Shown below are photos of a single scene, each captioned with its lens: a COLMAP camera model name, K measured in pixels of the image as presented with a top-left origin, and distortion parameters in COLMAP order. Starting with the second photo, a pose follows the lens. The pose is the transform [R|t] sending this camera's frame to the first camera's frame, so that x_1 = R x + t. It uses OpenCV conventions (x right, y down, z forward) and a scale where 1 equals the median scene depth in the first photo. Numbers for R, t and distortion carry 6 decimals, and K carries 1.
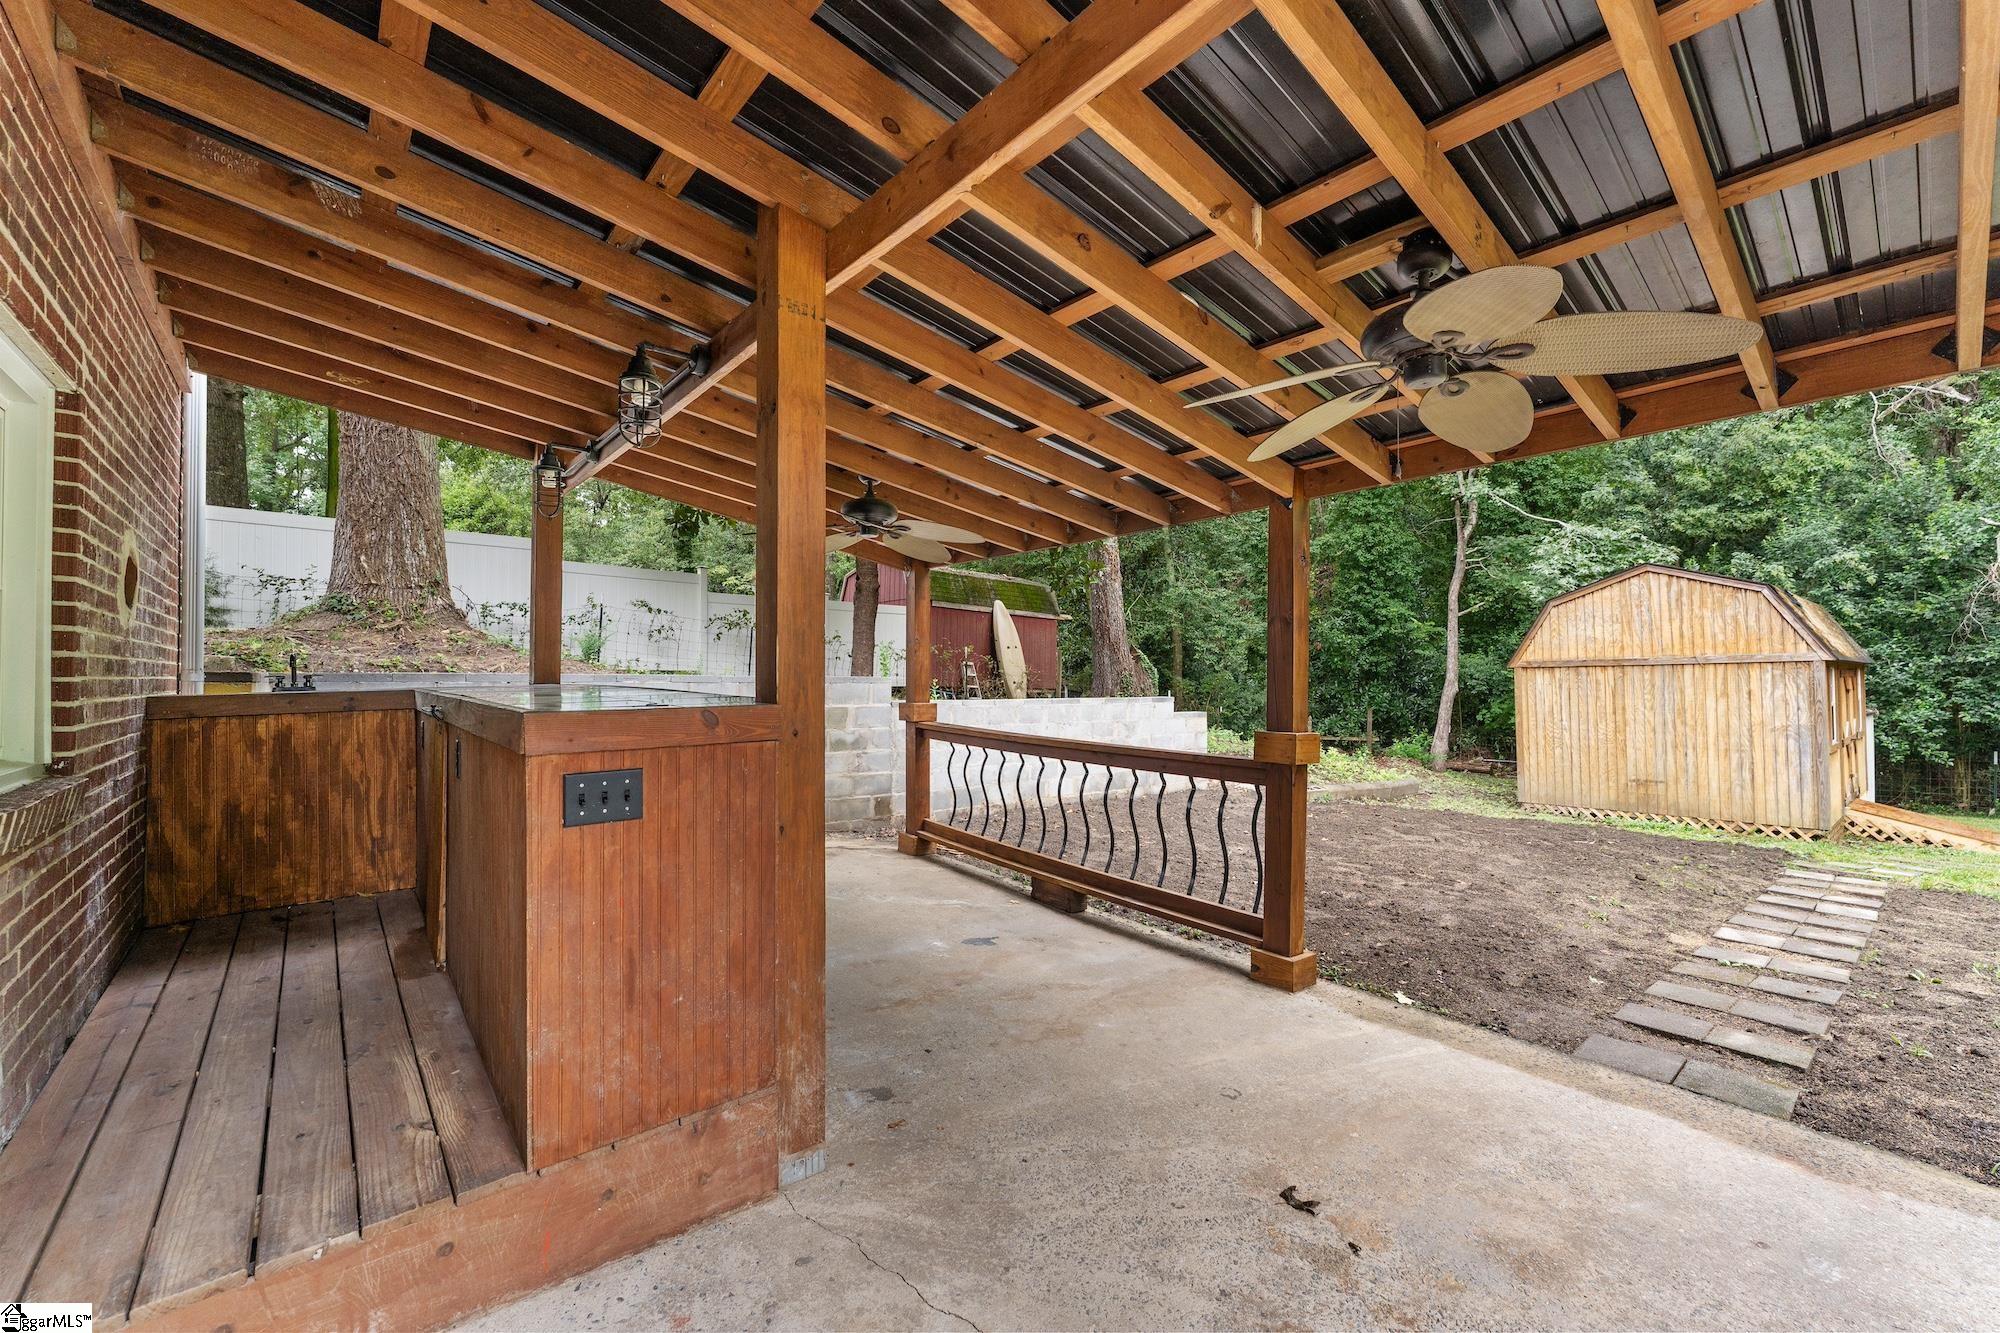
lens RADIAL K [[807.7, 0, 988.6], [0, 807.7, 660.8], [0, 0, 1]] dist [0.001034, -0.000024]
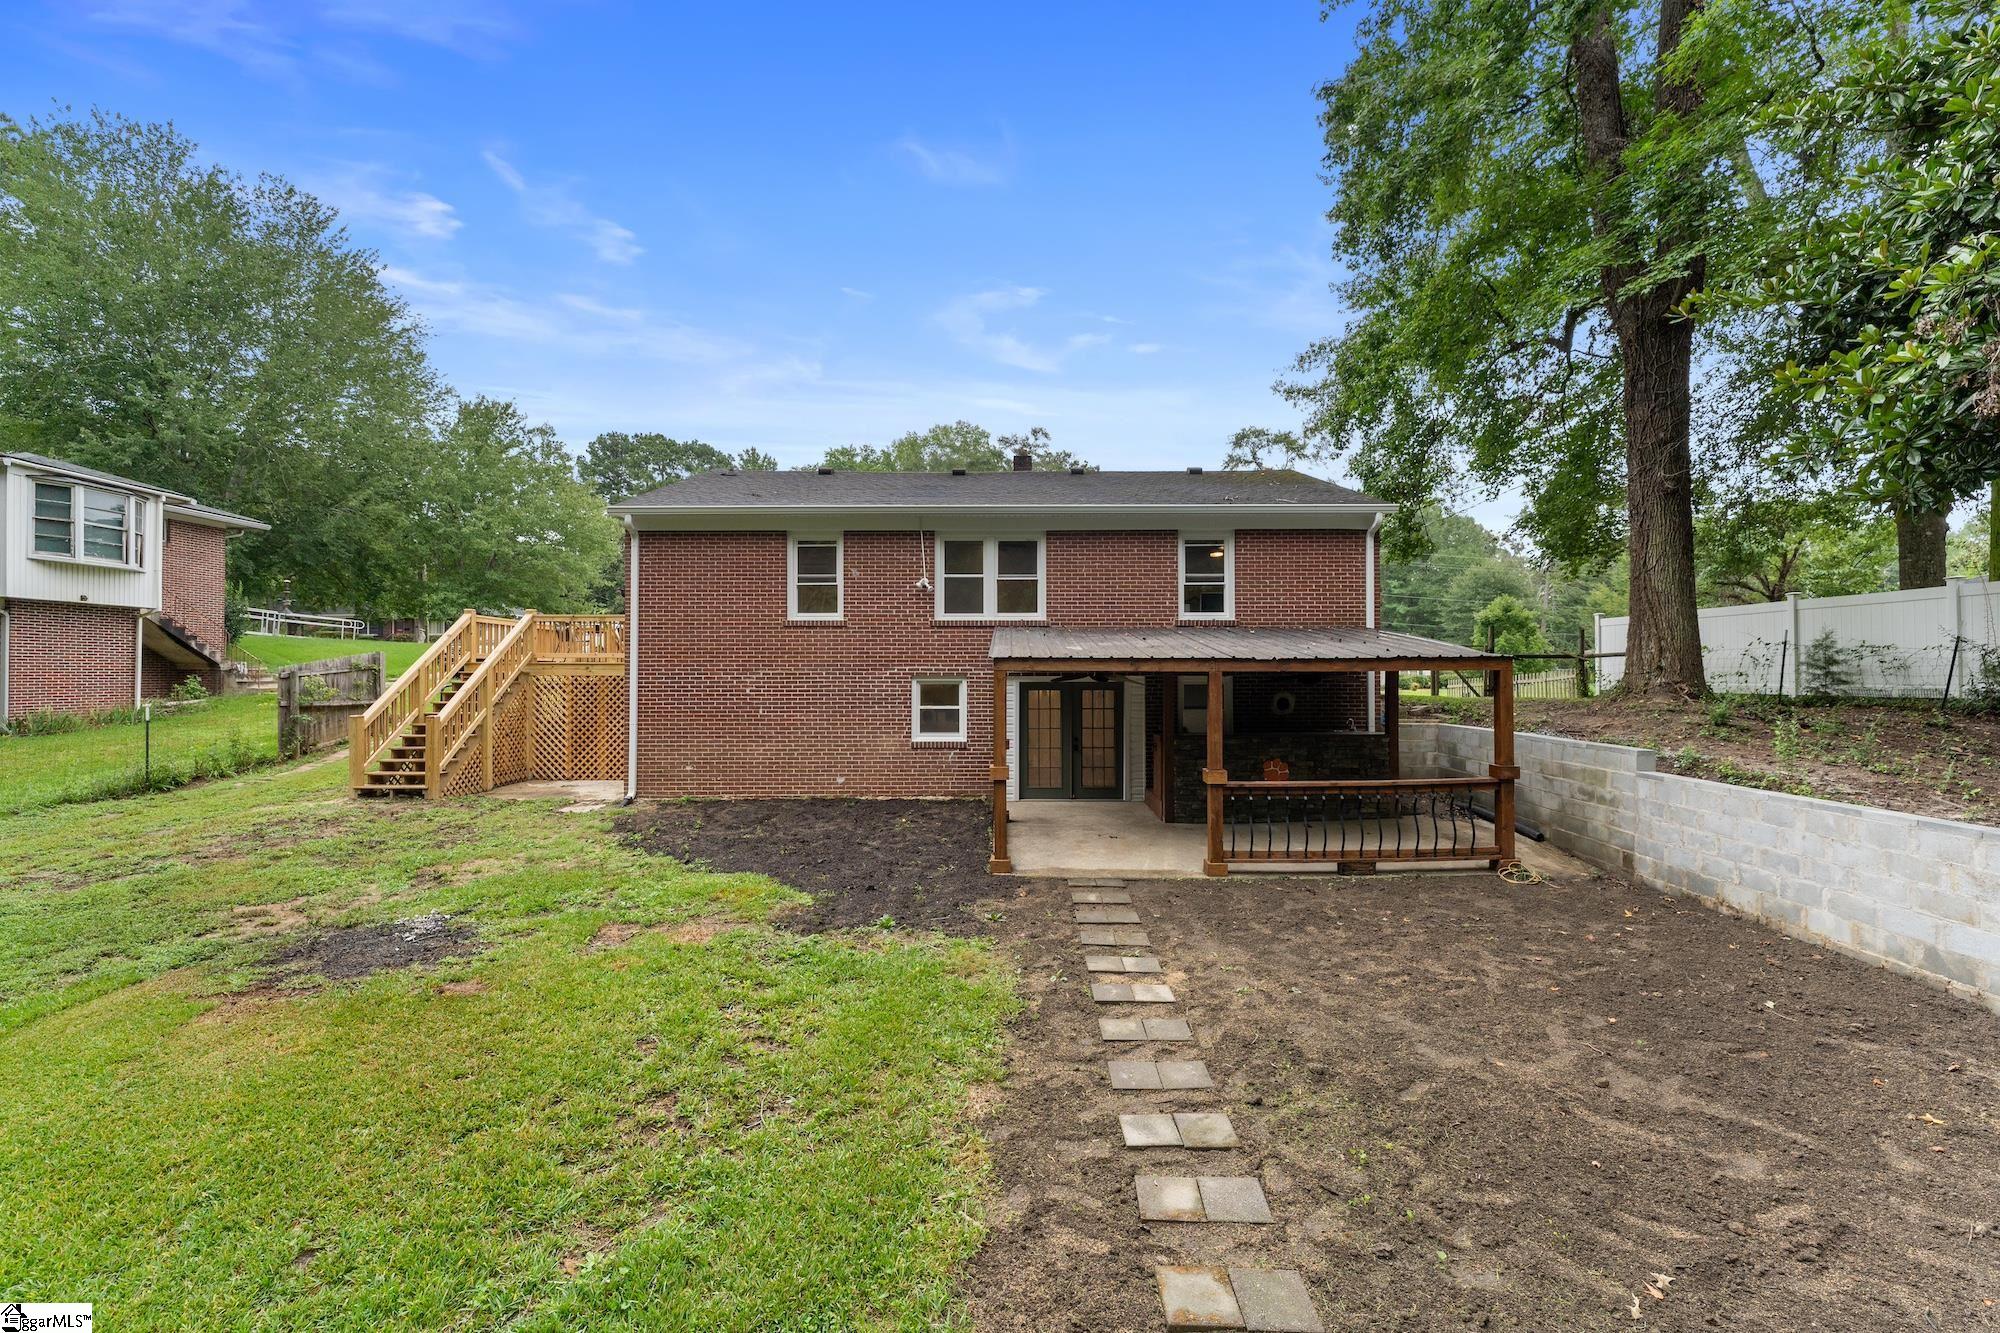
lens RADIAL K [[789.6, 0, 989.8], [0, 789.6, 671.8], [0, 0, 1]] dist [-0.000229, -0.000128]
pose [[-0.653310, 0.001280, -0.757089, 3.252195], [0.019319, 0.999701, -0.014981, -0.232465], [0.756844, -0.024413, -0.653139, 2.548916]]
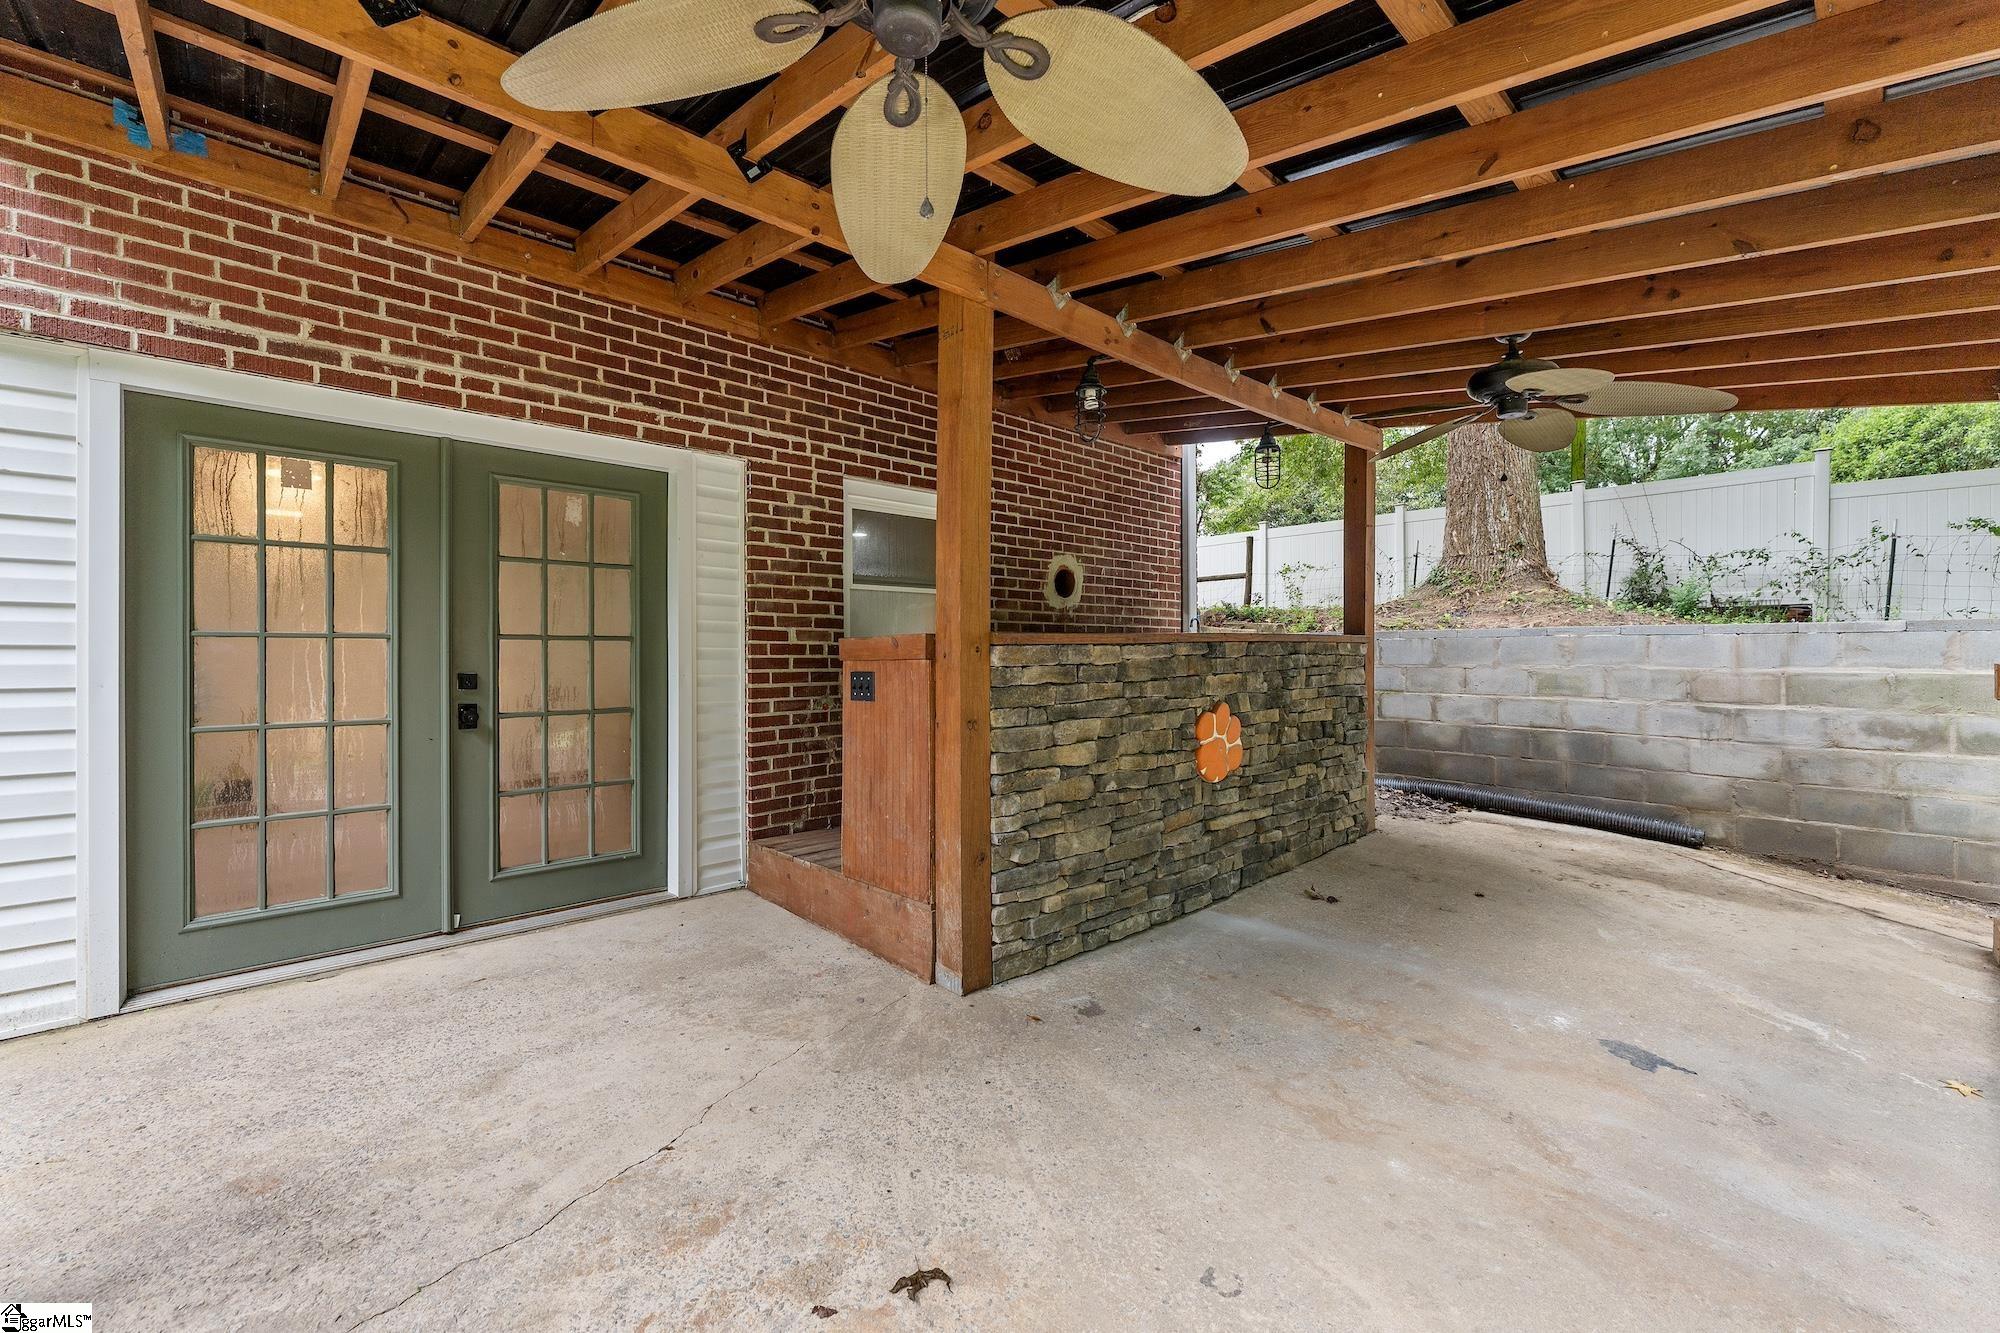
lens RADIAL K [[807.7, 0, 988.6], [0, 807.7, 660.8], [0, 0, 1]] dist [0.001034, -0.000024]
pose [[0.047833, 0.007490, -0.998827, 0.761852], [0.023284, 0.999692, 0.008612, 0.061488], [0.998584, -0.023669, 0.047643, 0.702483]]
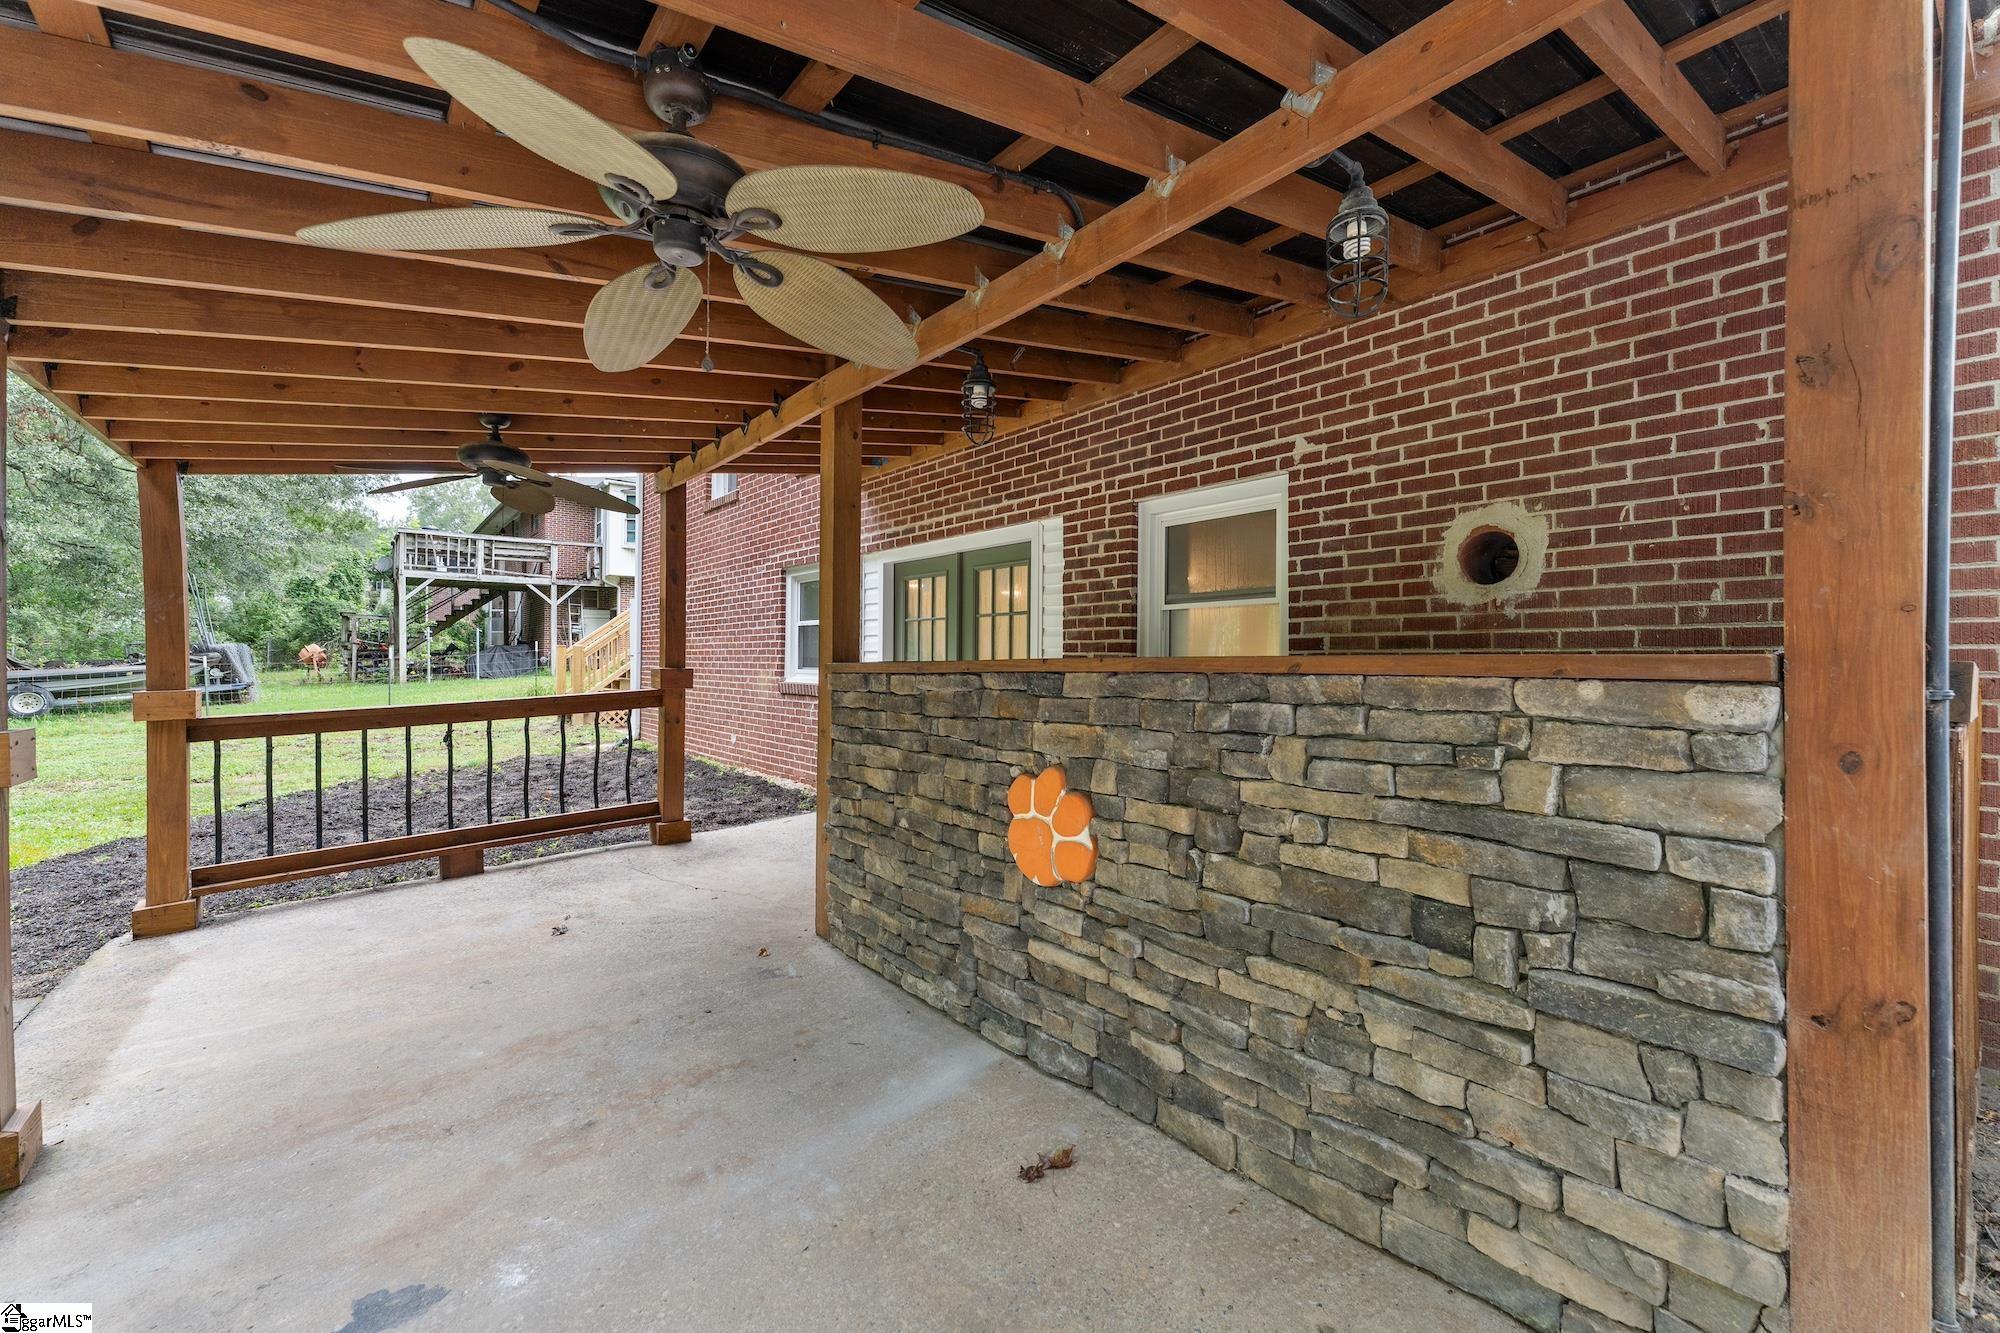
lens RADIAL K [[799.7, 0, 999.4], [0, 799.7, 659.8], [0, 0, 1]] dist [0.002387, 0.000190]
pose [[-0.999985, -0.004258, 0.003385, -0.422794], [-0.004330, 0.999761, -0.021450, 0.056249], [-0.003293, -0.021464, -0.999764, 1.923232]]
